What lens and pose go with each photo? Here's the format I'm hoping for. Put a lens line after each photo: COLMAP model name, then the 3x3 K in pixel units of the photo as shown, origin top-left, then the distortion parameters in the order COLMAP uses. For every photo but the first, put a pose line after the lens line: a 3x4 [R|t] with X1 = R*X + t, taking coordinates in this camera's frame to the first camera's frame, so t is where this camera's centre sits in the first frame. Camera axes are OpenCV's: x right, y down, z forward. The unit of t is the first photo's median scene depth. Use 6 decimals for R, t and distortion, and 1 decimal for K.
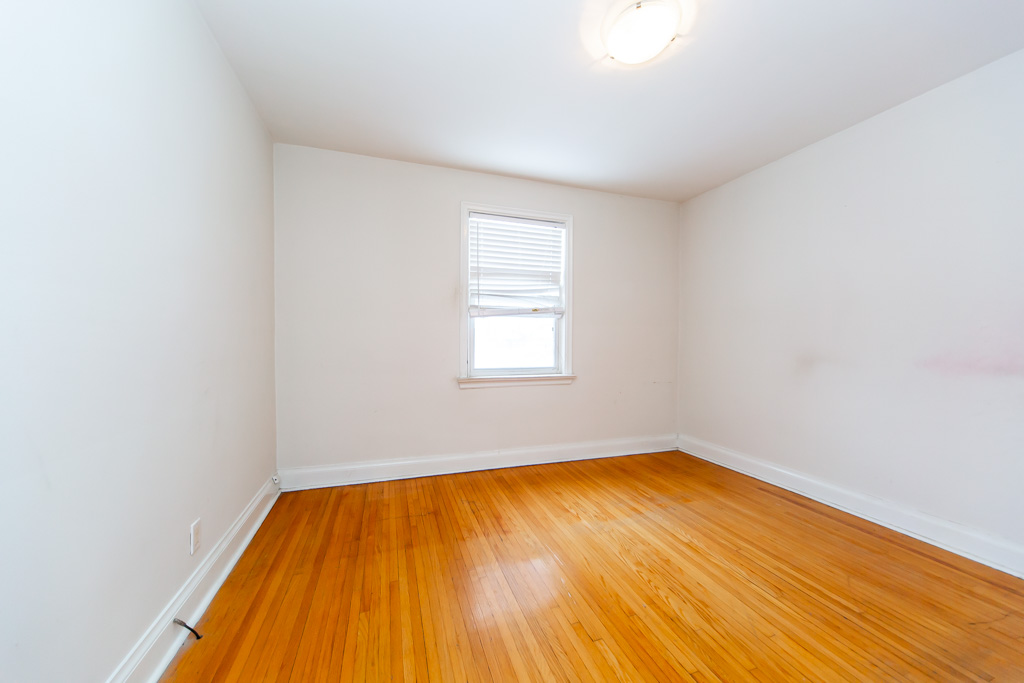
lens RADIAL K [[368.6, 0, 506.7], [0, 368.6, 340.1], [0, 0, 1]] dist [0.000059, -0.000073]
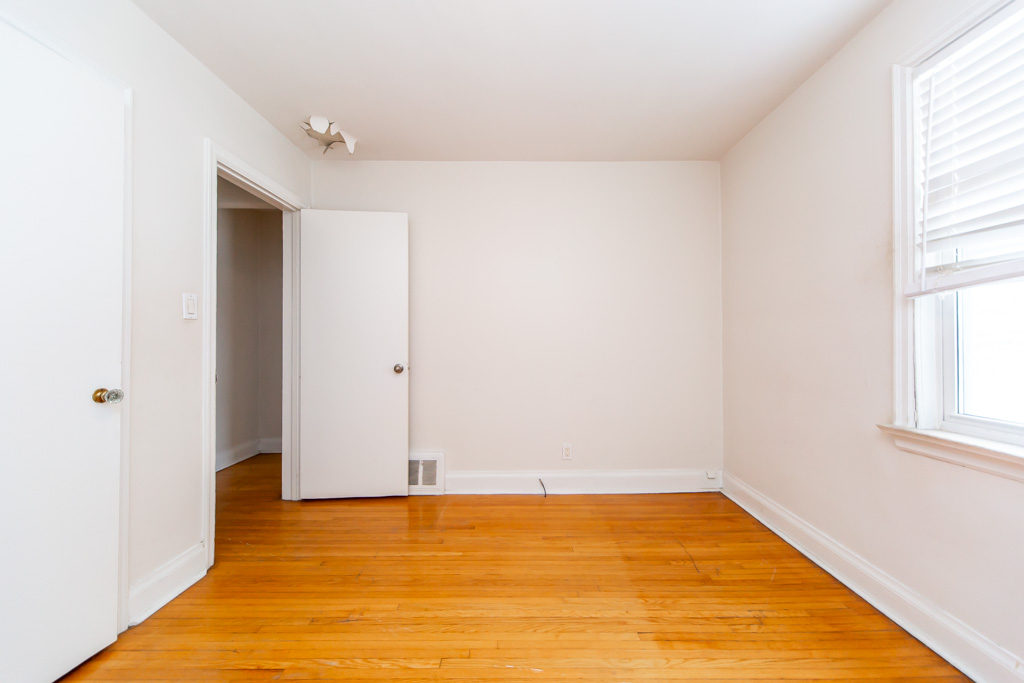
lens RADIAL K [[368.6, 0, 506.7], [0, 368.6, 340.1], [0, 0, 1]] dist [0.000059, -0.000073]
pose [[-0.339337, -0.007790, -0.940632, 0.730748], [-0.002832, 0.999970, -0.007260, -0.005462], [0.940660, 0.000200, -0.339349, 0.997251]]
